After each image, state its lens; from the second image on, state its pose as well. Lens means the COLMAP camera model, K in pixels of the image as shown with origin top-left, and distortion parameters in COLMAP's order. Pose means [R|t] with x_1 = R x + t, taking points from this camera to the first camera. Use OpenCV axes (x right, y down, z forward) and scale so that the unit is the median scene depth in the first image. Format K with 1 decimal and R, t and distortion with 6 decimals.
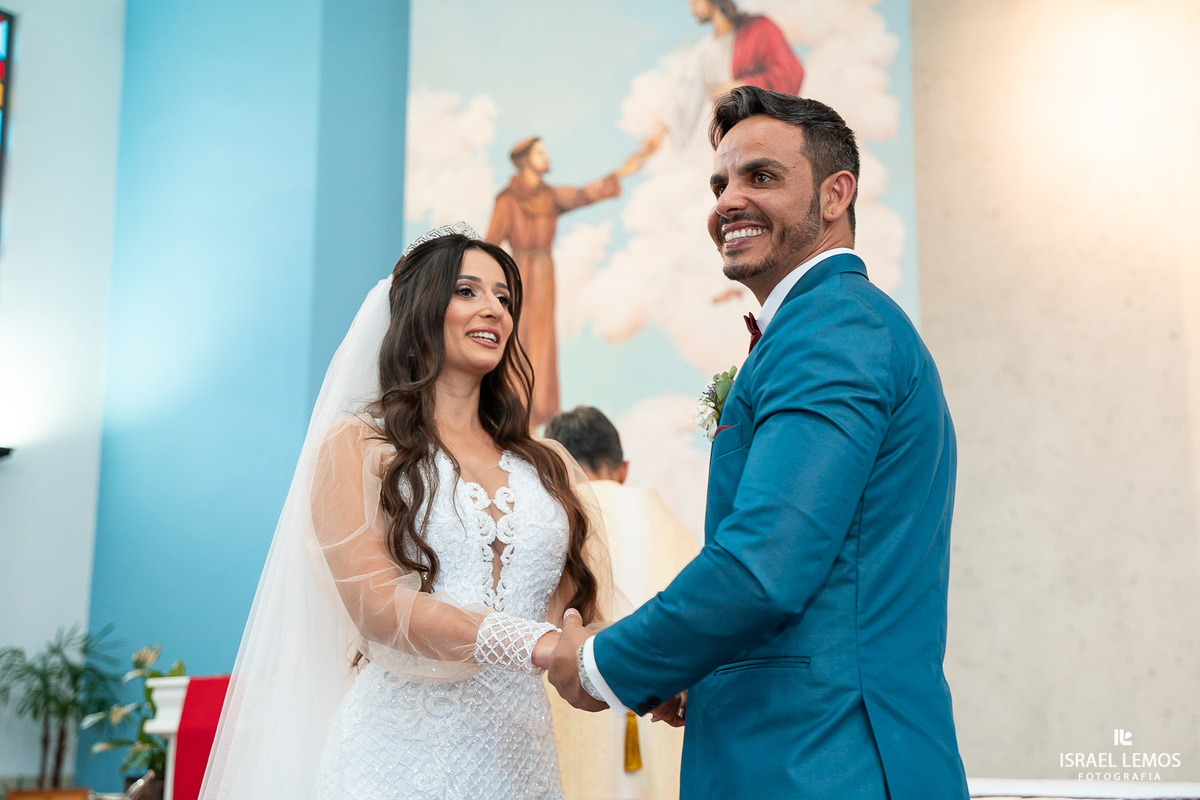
lens RADIAL K [[1658.8, 0, 600.8], [0, 1658.8, 402.3], [0, 0, 1]] dist [0.108217, 0.000000]
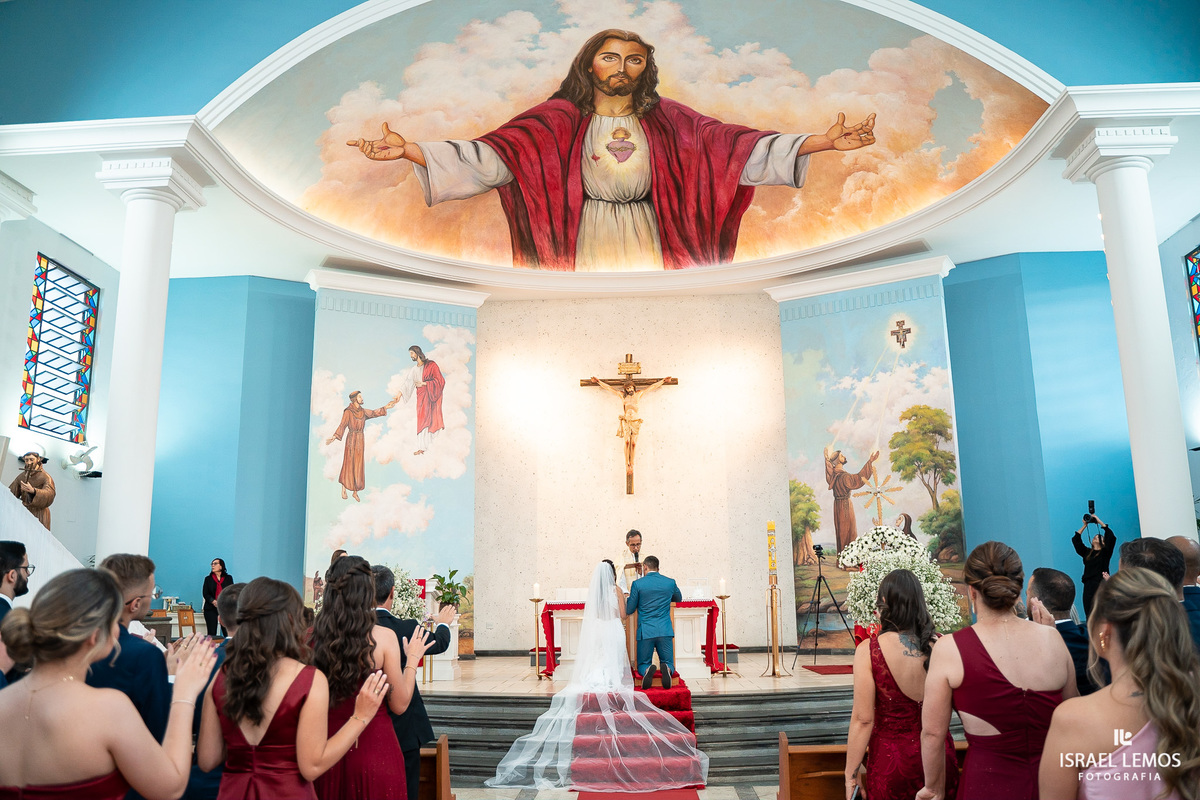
lens RADIAL K [[996.2, 0, 595.4], [0, 996.2, 406.8], [0, 0, 1]] dist [-0.073080, 0.042376]
pose [[0.813379, 0.106060, 0.571984, -0.713306], [-0.114778, 0.993170, -0.020940, -0.144708], [-0.570299, -0.048619, 0.819997, -0.702630]]
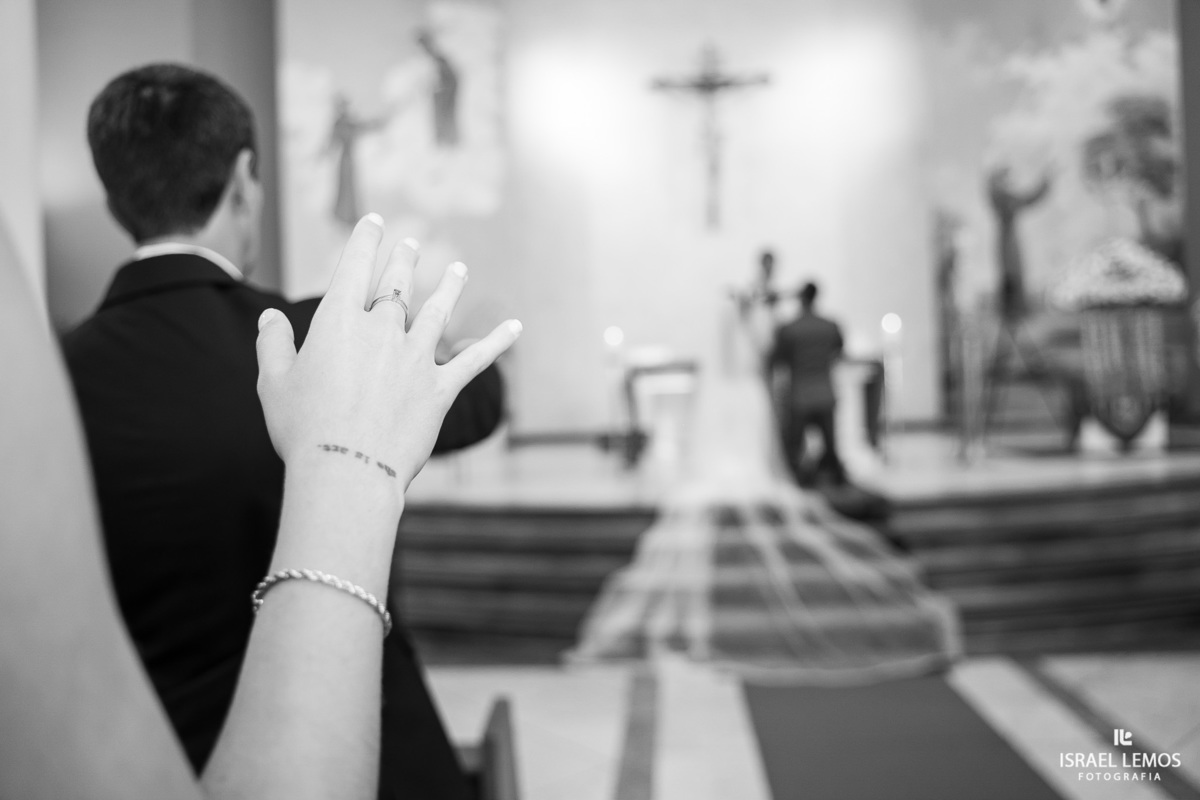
lens RADIAL K [[996.2, 0, 605.9], [0, 996.2, 392.9], [0, 0, 1]] dist [-0.073080, 0.042376]
pose [[0.824150, -0.027648, 0.565696, -0.503924], [-0.089648, 0.979848, 0.178494, -0.036995], [-0.559231, -0.197820, 0.805064, -0.303848]]
